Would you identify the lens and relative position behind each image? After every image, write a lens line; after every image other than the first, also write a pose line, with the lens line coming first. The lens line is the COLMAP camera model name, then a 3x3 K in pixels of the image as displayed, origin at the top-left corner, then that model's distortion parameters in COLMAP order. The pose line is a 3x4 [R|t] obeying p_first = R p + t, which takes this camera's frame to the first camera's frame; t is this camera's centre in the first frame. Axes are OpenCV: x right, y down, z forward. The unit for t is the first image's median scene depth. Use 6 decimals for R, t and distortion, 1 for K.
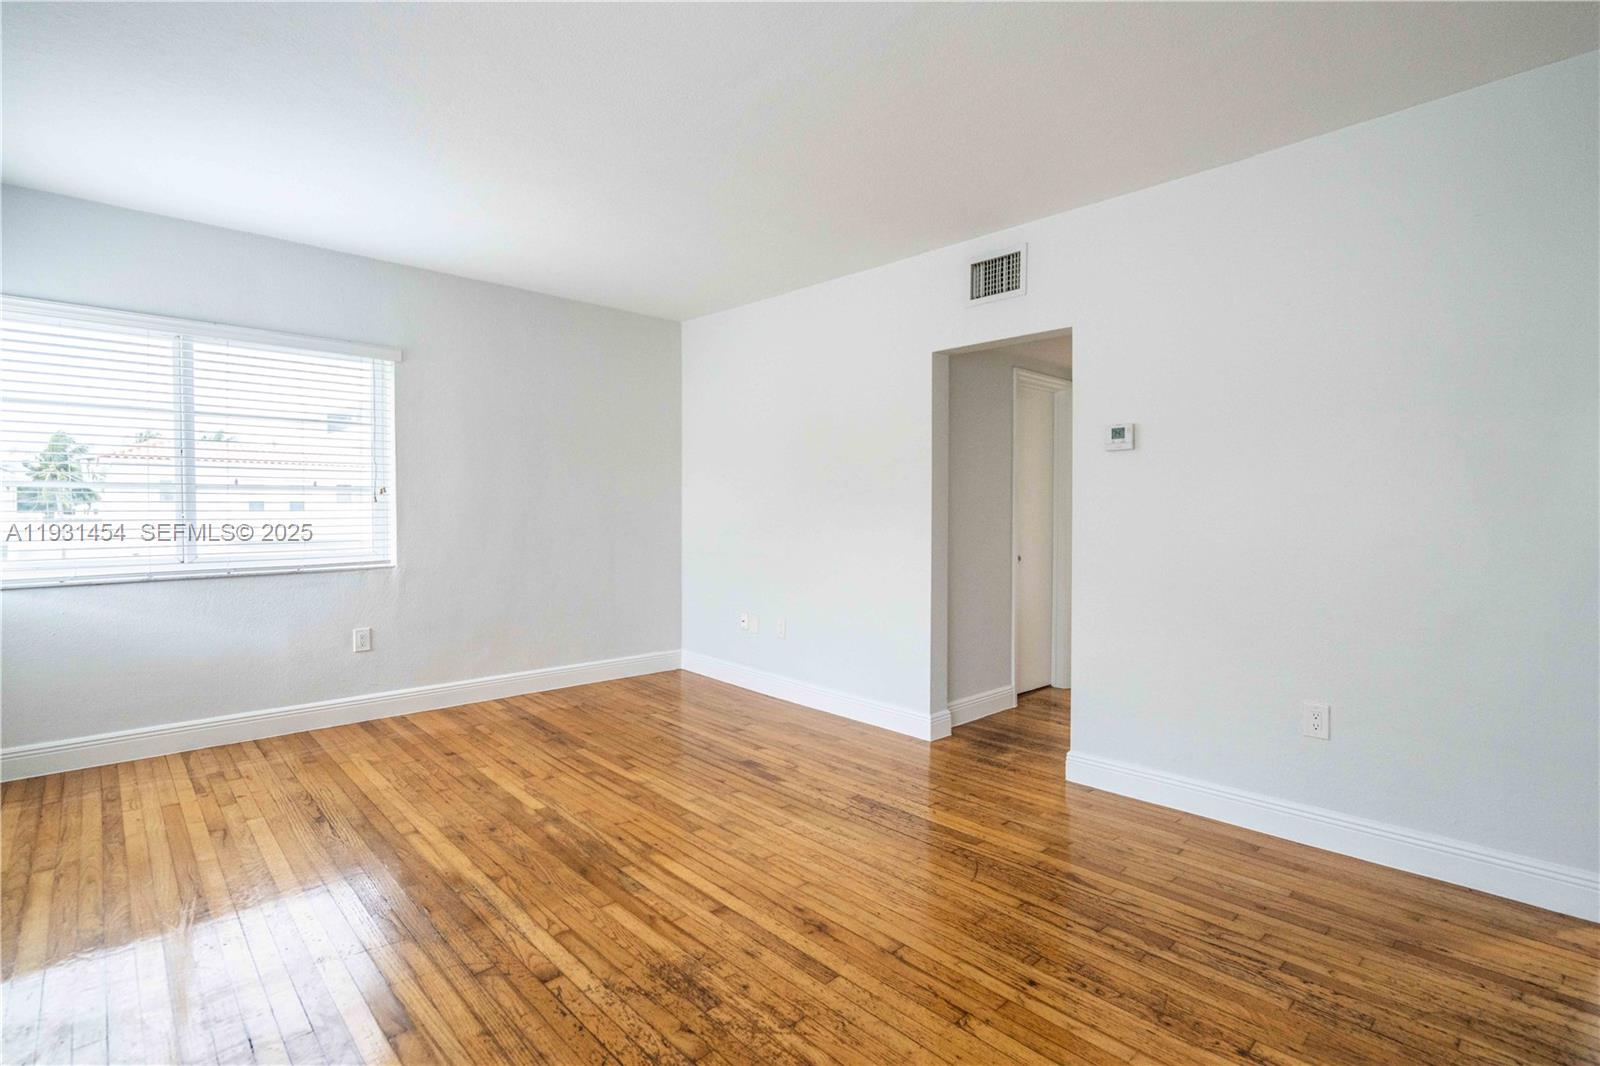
lens RADIAL K [[759.1, 0, 799.5], [0, 759.1, 515.5], [0, 0, 1]] dist [-0.001505, 0.000089]
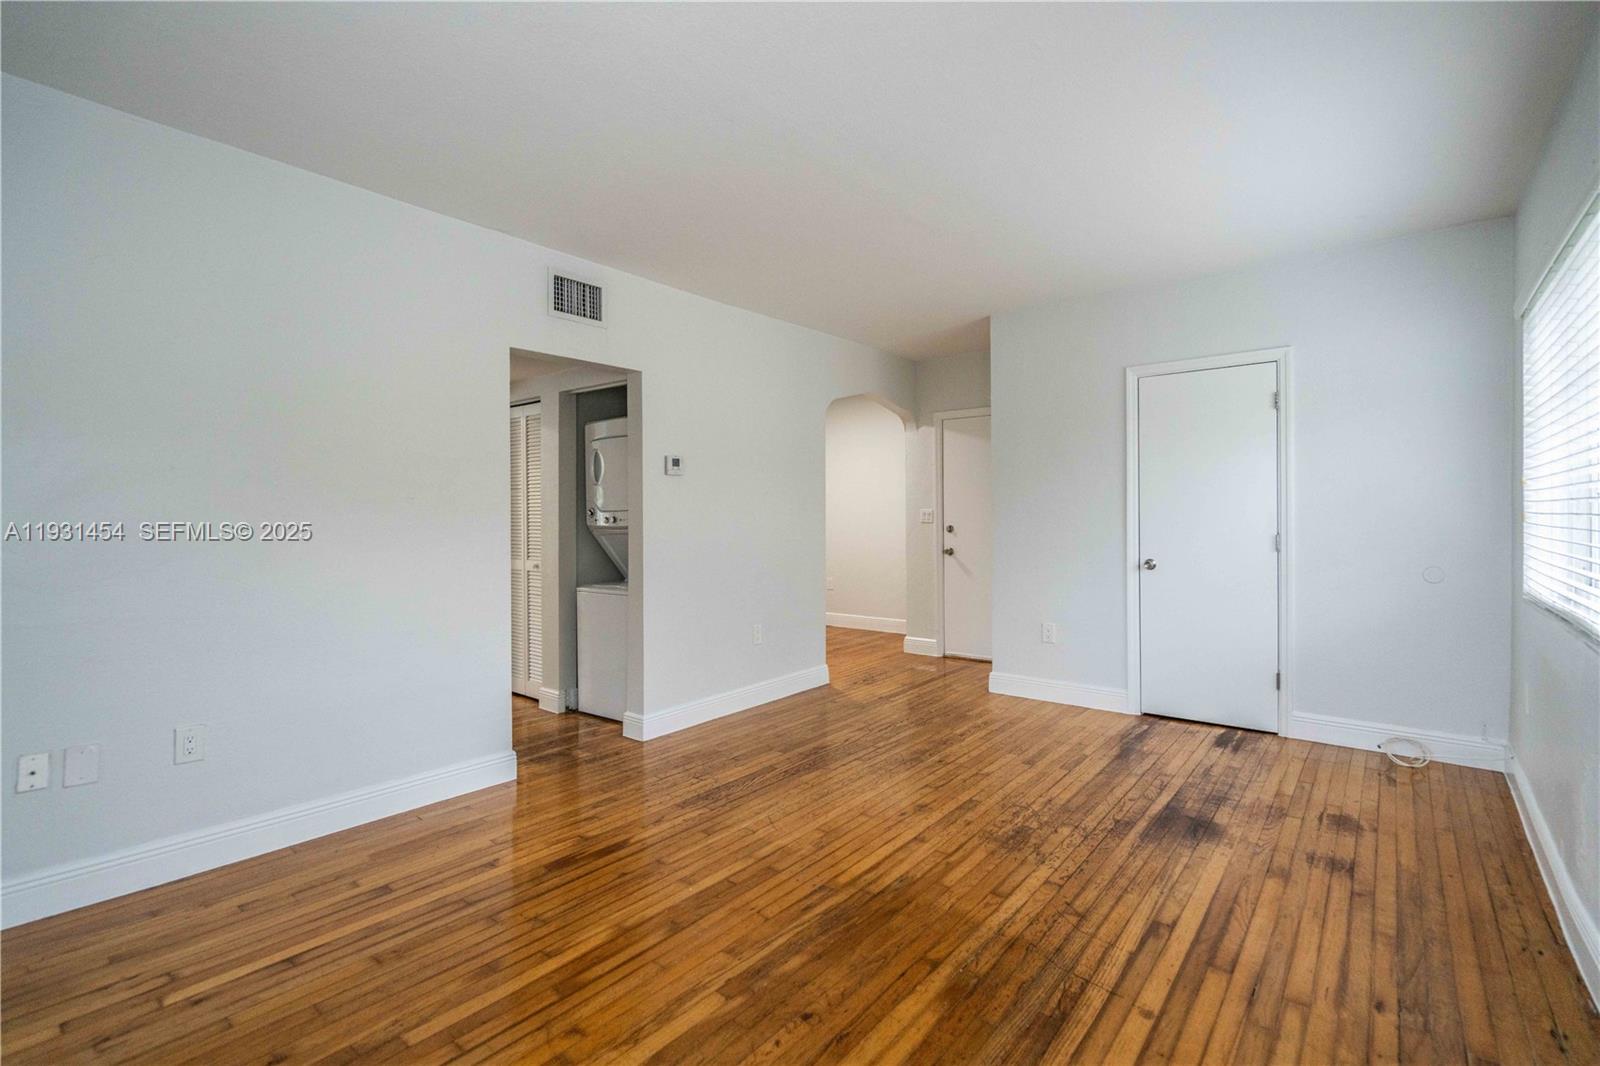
lens RADIAL K [[732.4, 0, 806.0], [0, 732.4, 519.2], [0, 0, 1]] dist [-0.001893, 0.000282]
pose [[-0.138651, -0.006994, 0.990317, -1.025804], [0.011966, 0.999890, 0.008737, -0.020015], [-0.990269, 0.013062, -0.138552, 1.082658]]
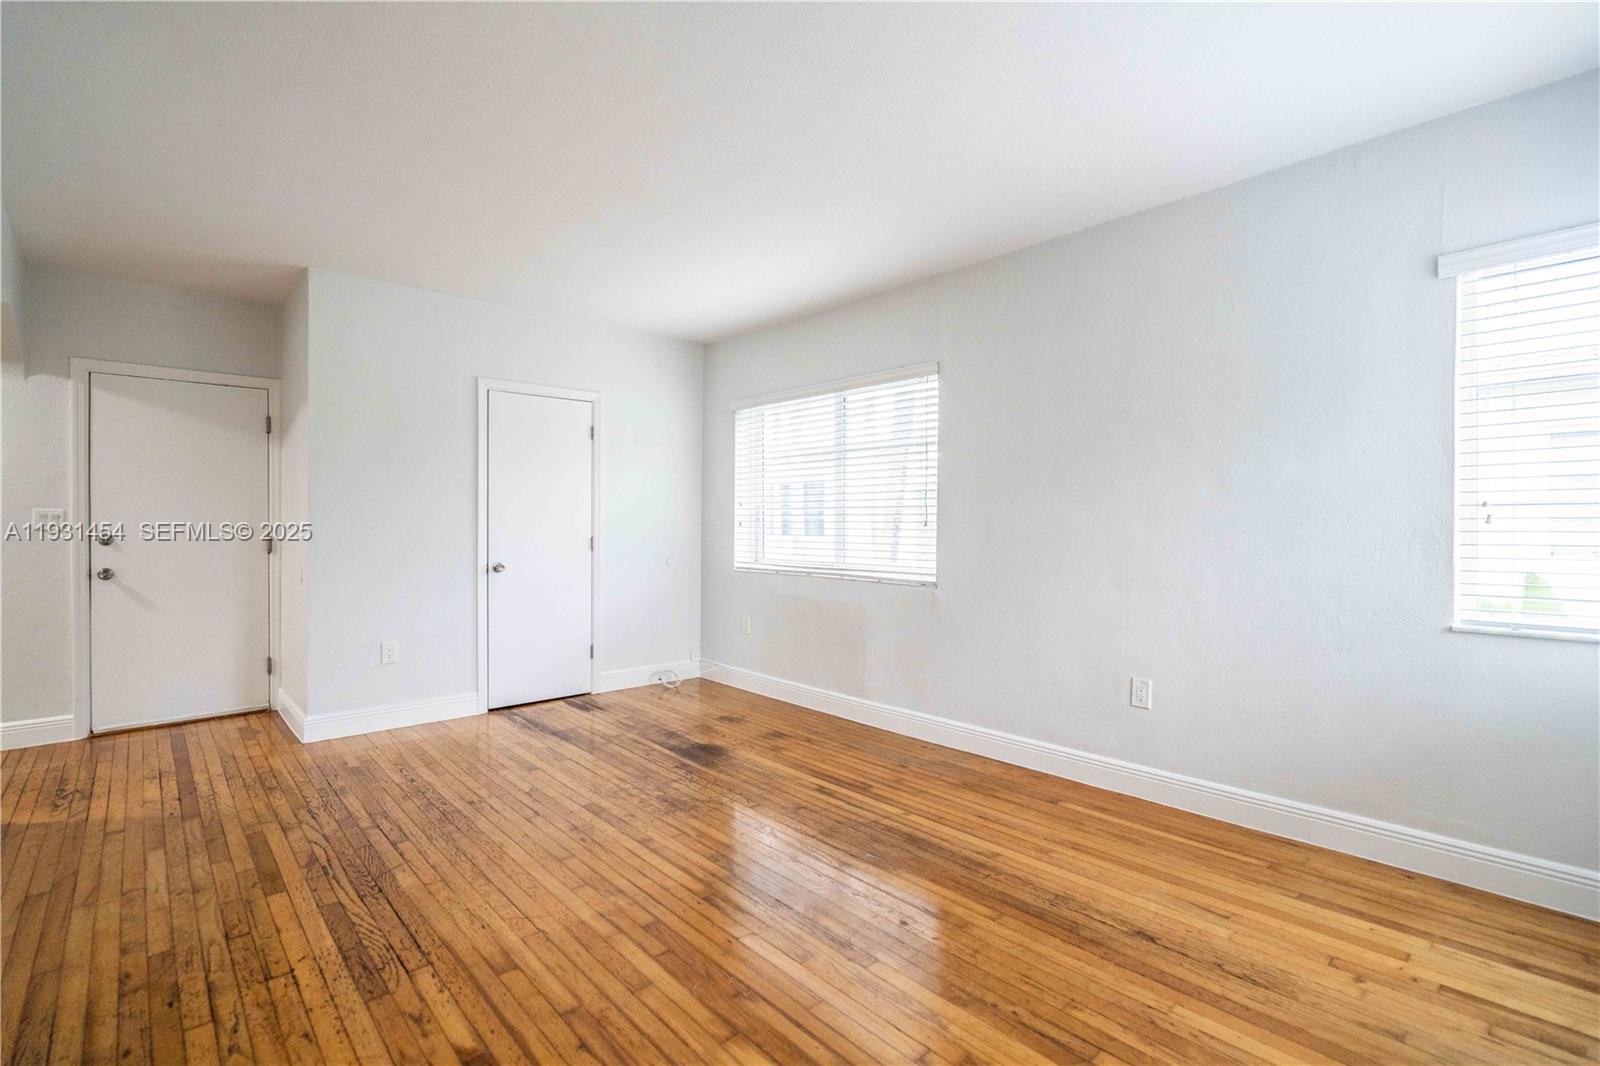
lens RADIAL K [[724.2, 0, 803.3], [0, 724.2, 529.2], [0, 0, 1]] dist [-0.002130, 0.000423]
pose [[-0.999928, -0.004984, 0.010938, -0.304475], [-0.004844, 0.999906, 0.012852, -0.012667], [-0.011001, 0.012798, -0.999858, 1.762242]]
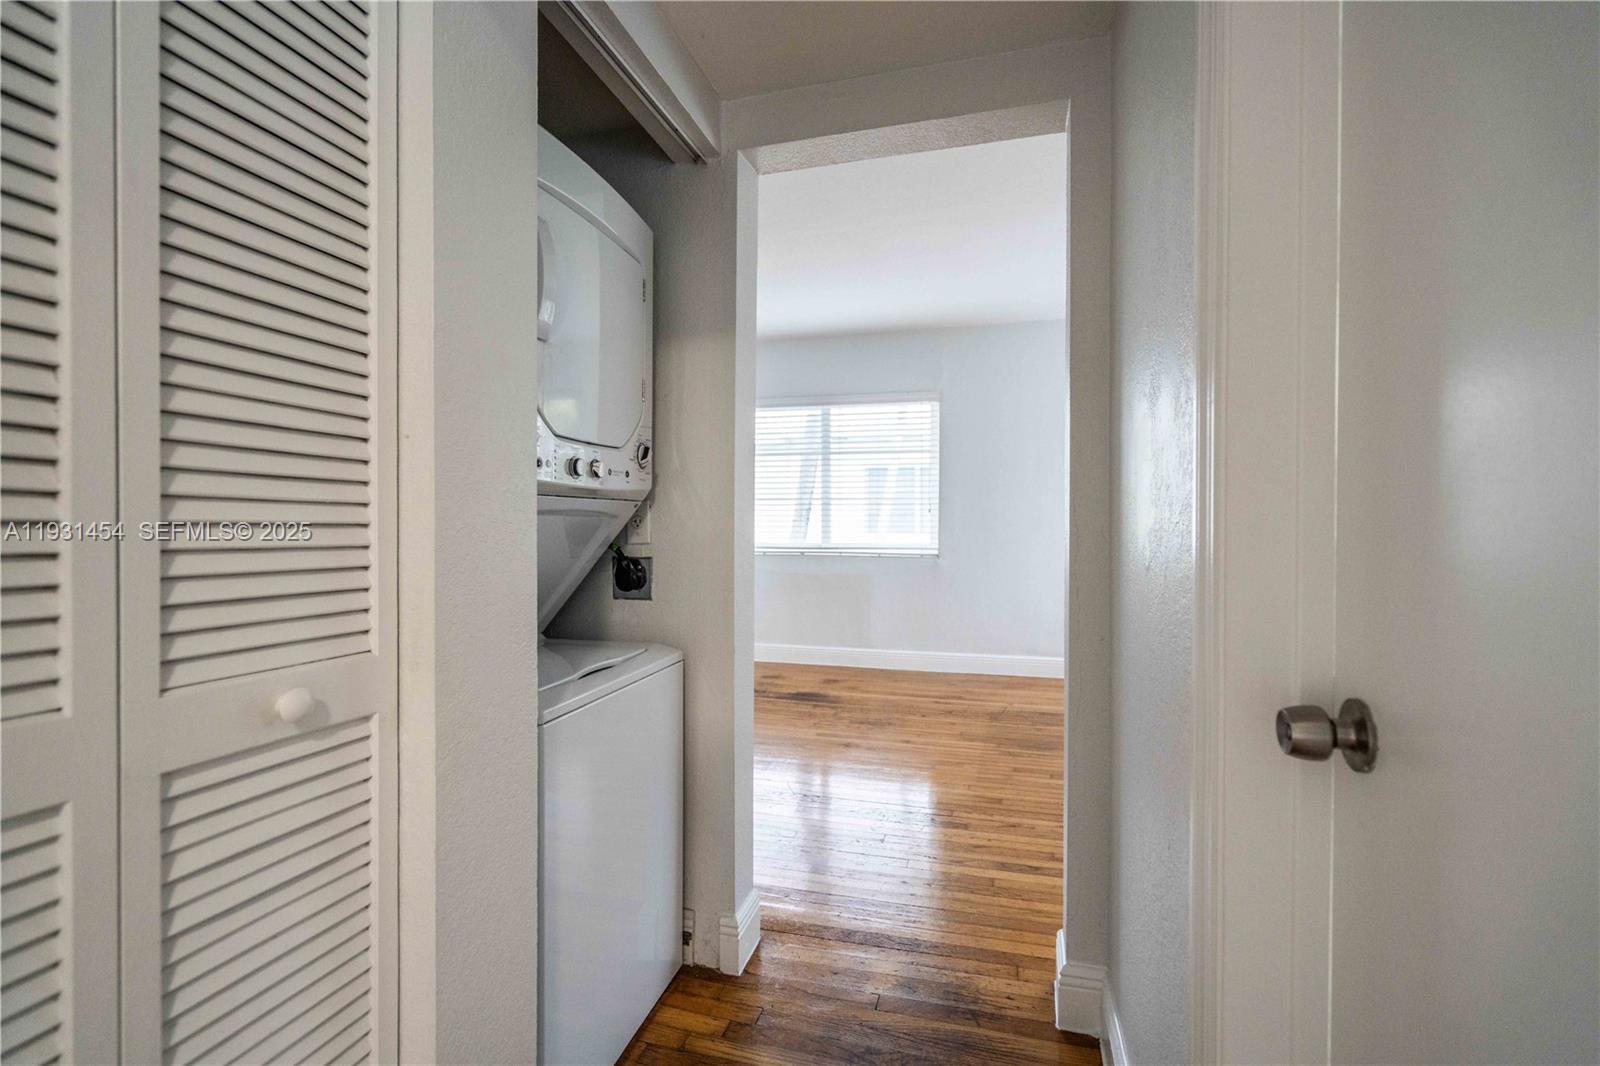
lens RADIAL K [[724.2, 0, 803.3], [0, 724.2, 529.2], [0, 0, 1]] dist [-0.002130, 0.000423]
pose [[-0.855145, -0.001841, -0.518386, 0.743077], [-0.007841, 0.999925, 0.009384, 0.027936], [0.518330, 0.012090, -0.855095, 1.803976]]
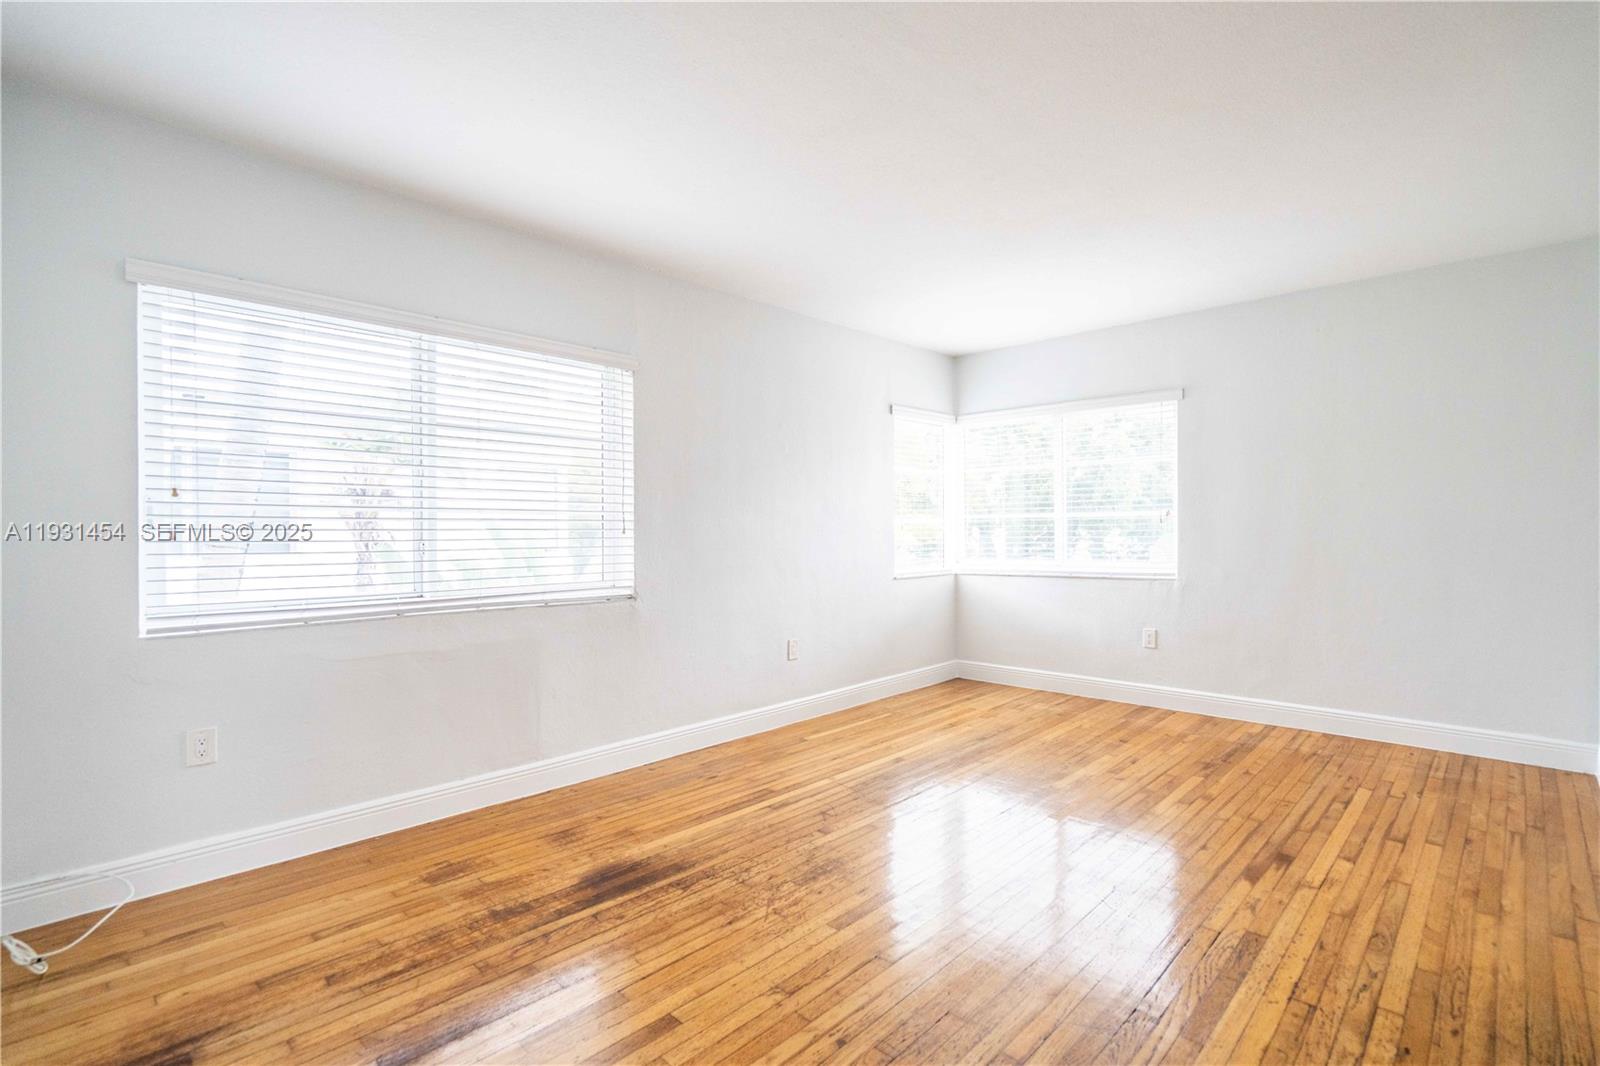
lens RADIAL K [[743.5, 0, 848.9], [0, 743.5, 529.7], [0, 0, 1]] dist [-0.002552, -0.000521]
pose [[0.082343, -0.003938, -0.996596, 0.823554], [-0.000222, 0.999992, -0.003970, -0.004291], [0.996604, 0.000548, 0.082341, 0.633914]]
